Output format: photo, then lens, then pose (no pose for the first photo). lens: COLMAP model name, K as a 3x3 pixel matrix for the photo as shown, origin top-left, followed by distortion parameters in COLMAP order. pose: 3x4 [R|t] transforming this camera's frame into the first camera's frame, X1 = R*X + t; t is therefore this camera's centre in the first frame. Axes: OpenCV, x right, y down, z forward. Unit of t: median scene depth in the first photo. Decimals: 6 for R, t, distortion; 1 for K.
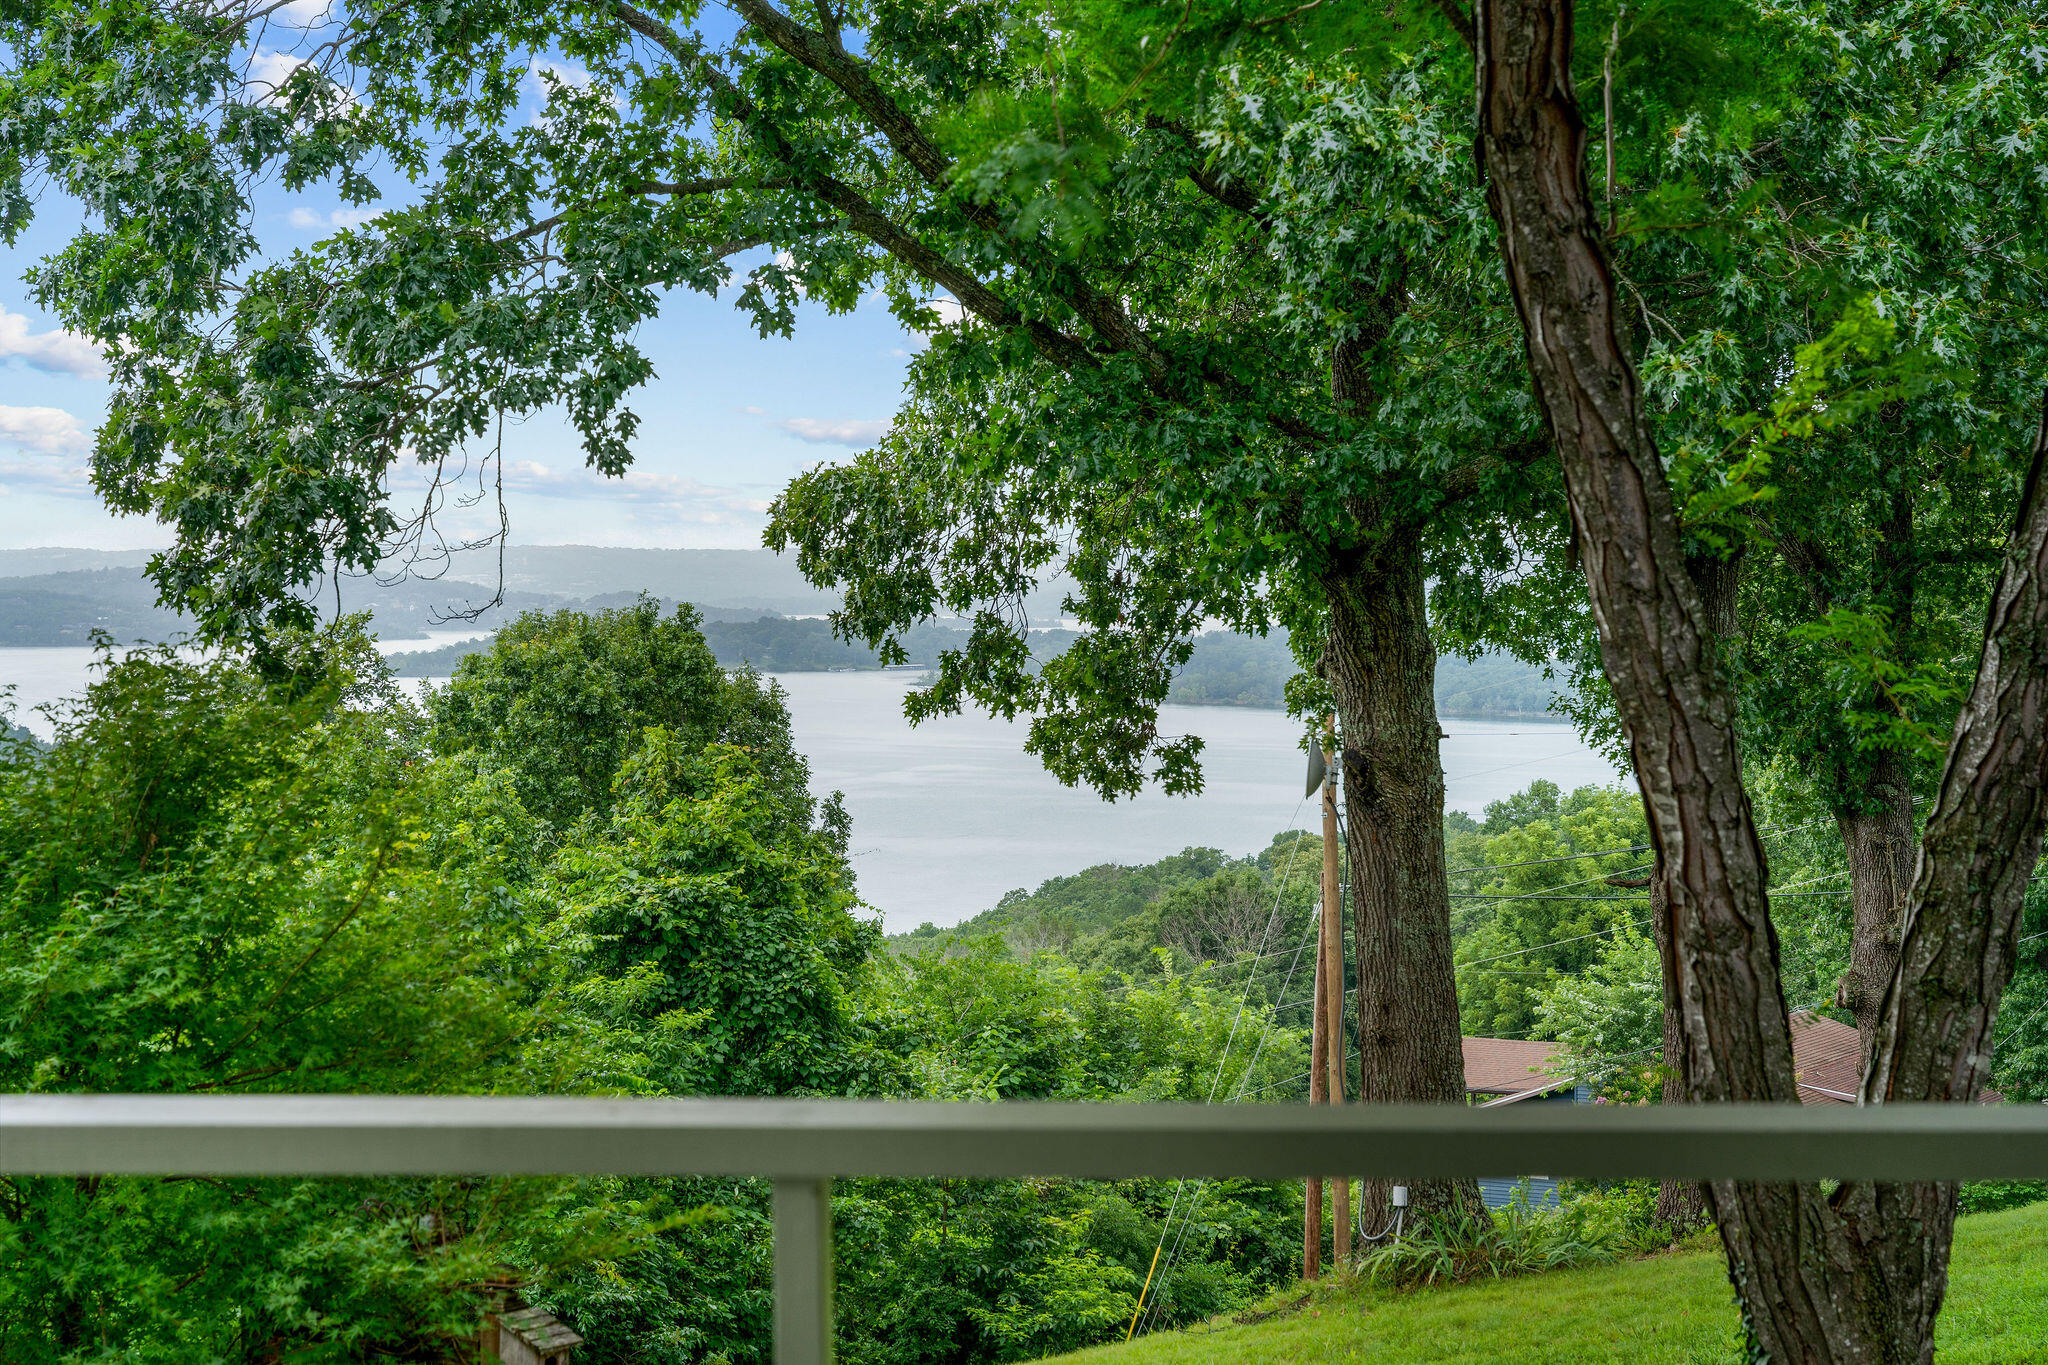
lens RADIAL K [[4005.4, 0, 1024.0], [0, 4005.4, 682.5], [0, 0, 1]] dist [0.078385, -0.330862]
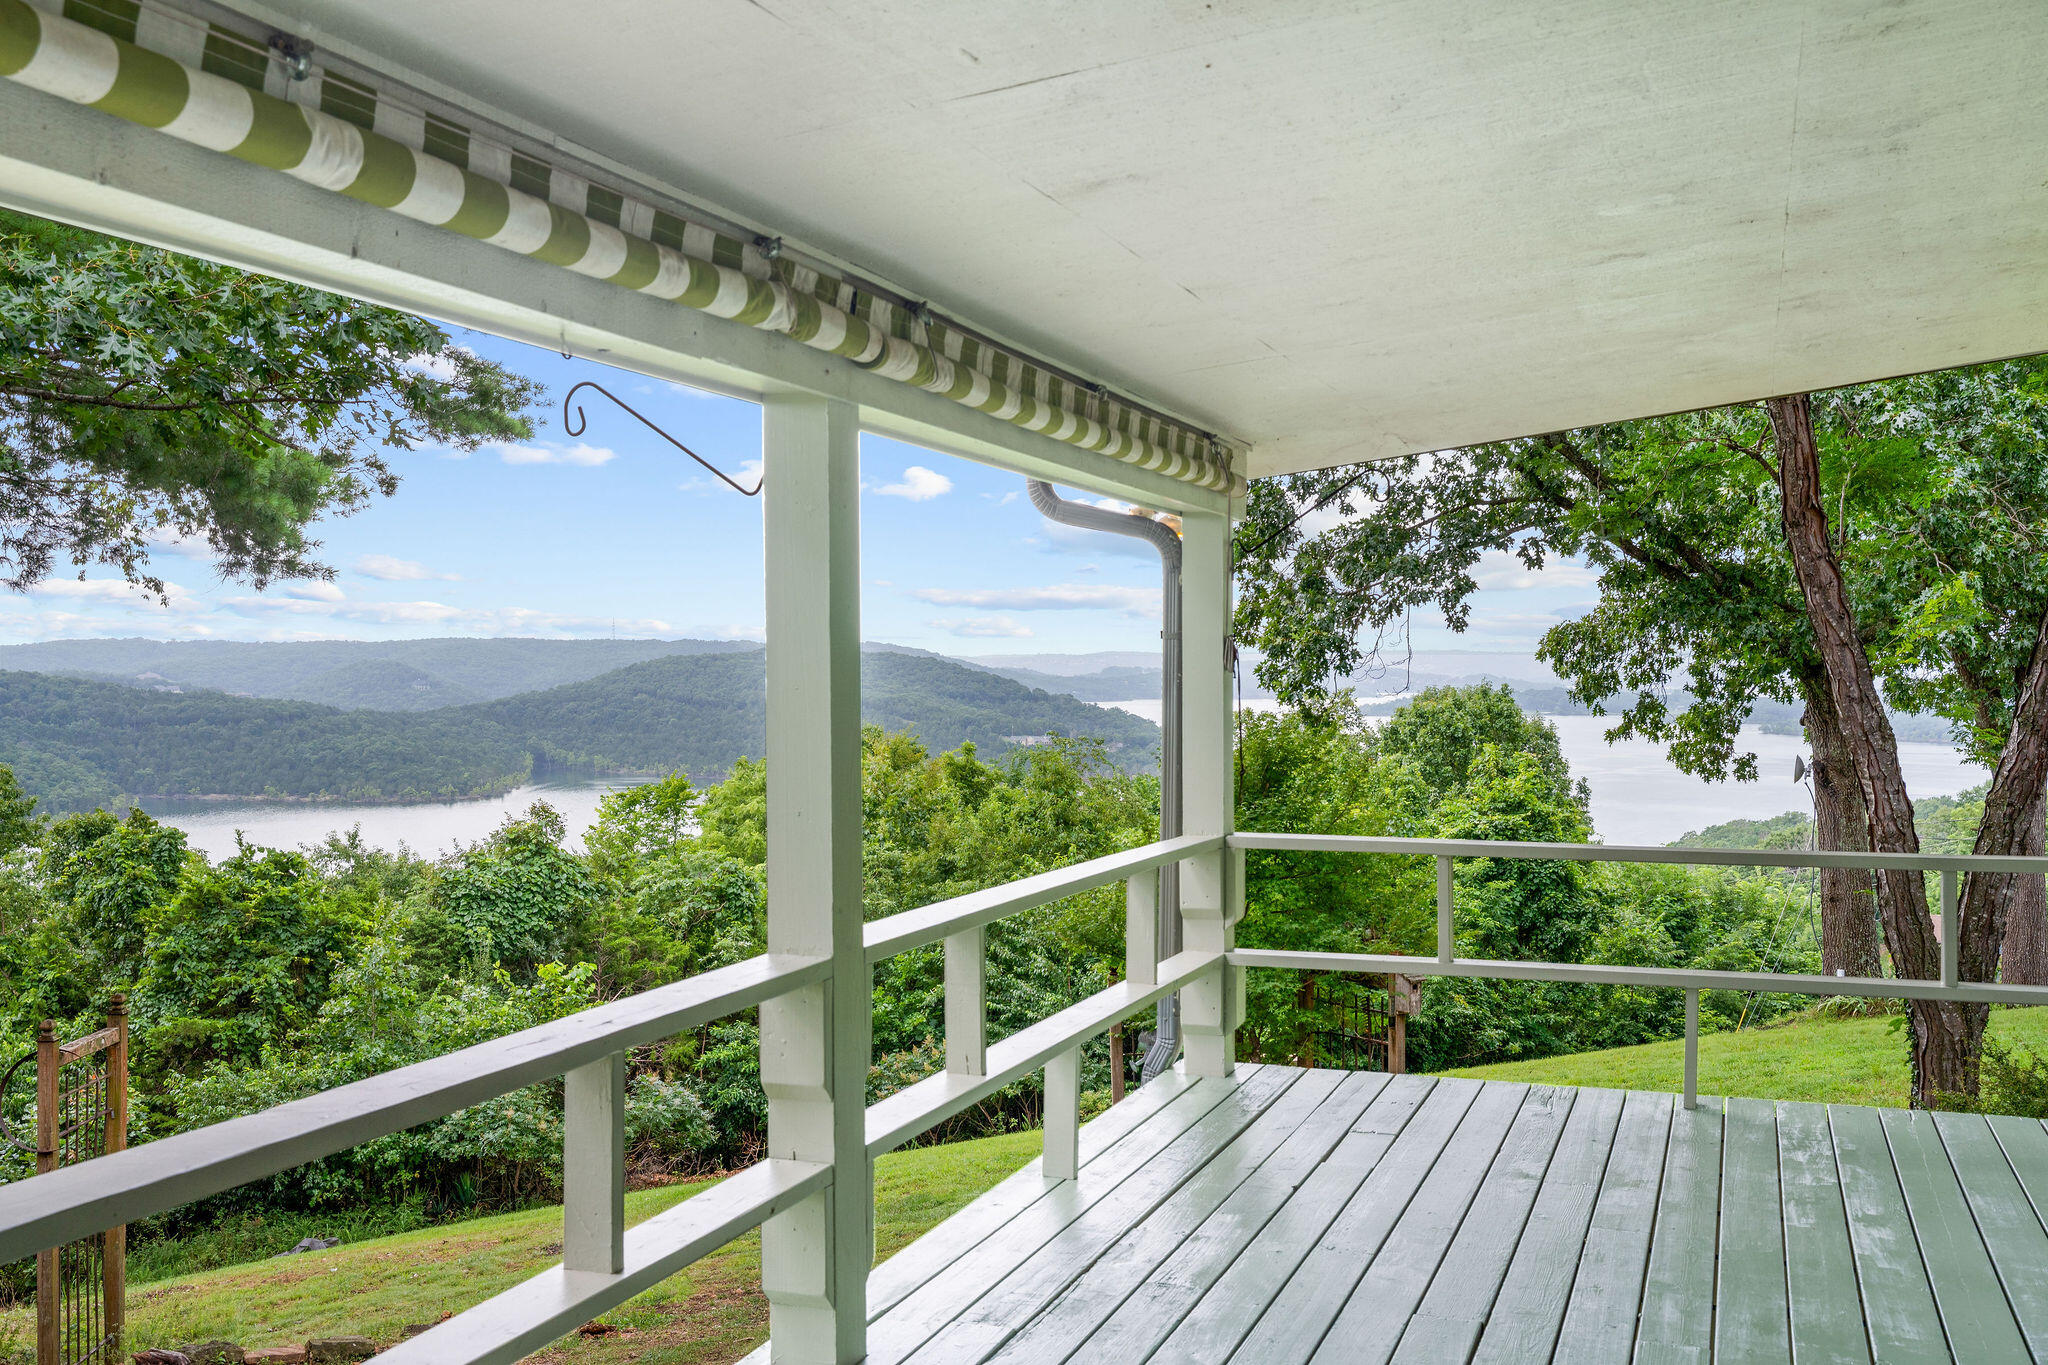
lens RADIAL K [[1989.4, 0, 1024.2], [0, 1989.4, 711.0], [0, 0, 1]] dist [0.012215, 0.008957]
pose [[0.947686, 0.009283, -0.319068, 0.021039], [-0.010508, 0.999943, -0.002120, -0.002444], [0.319030, 0.005362, 0.947729, -0.123755]]
